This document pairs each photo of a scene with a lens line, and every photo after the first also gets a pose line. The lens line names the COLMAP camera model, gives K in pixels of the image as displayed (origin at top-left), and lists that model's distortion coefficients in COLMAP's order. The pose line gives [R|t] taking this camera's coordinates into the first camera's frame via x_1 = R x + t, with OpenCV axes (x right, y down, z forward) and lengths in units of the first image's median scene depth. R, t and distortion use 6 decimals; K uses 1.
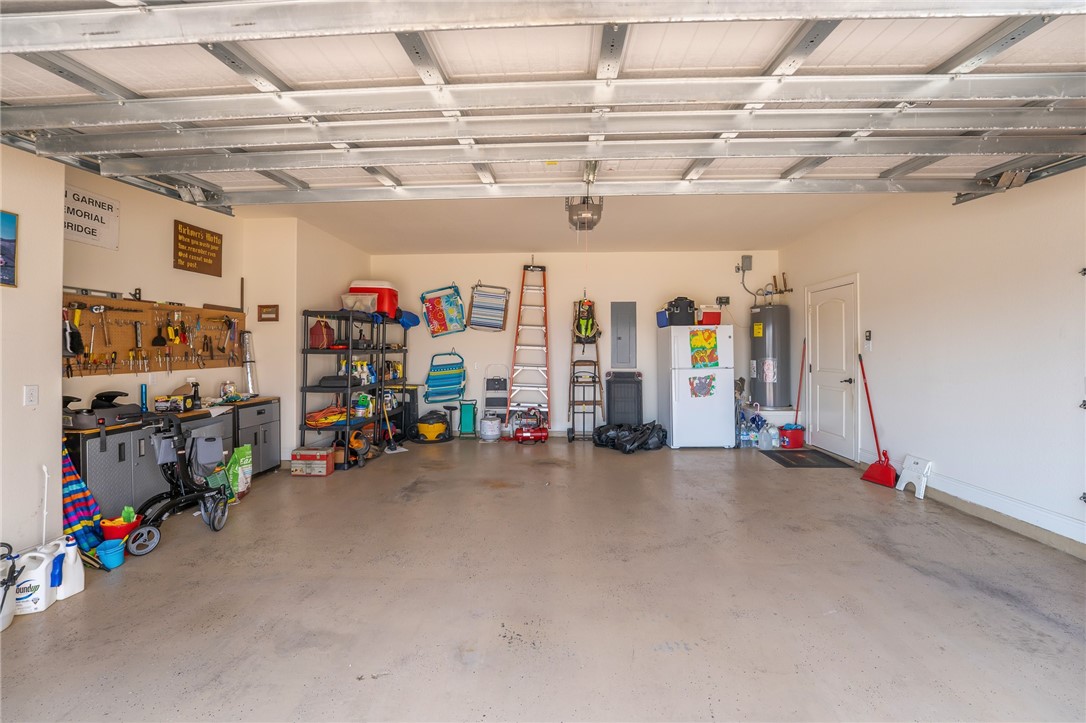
lens RADIAL K [[468.5, 0, 543.6], [0, 468.5, 346.5], [0, 0, 1]] dist [0.000620, 0.000218]
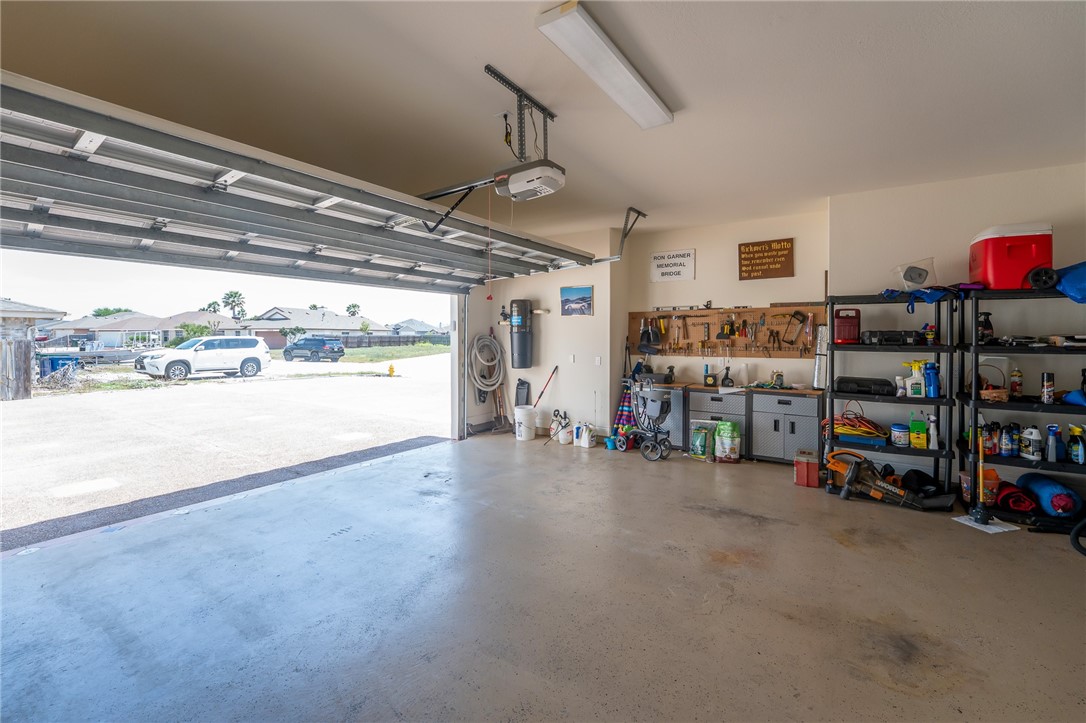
lens RADIAL K [[449.8, 0, 539.9], [0, 449.8, 352.6], [0, 0, 1]] dist [-0.025648, 0.000772]
pose [[-0.534453, 0.032997, -0.844554, 0.583487], [0.004754, 0.999339, 0.036036, -0.010707], [0.845185, 0.015244, -0.534257, 1.179627]]
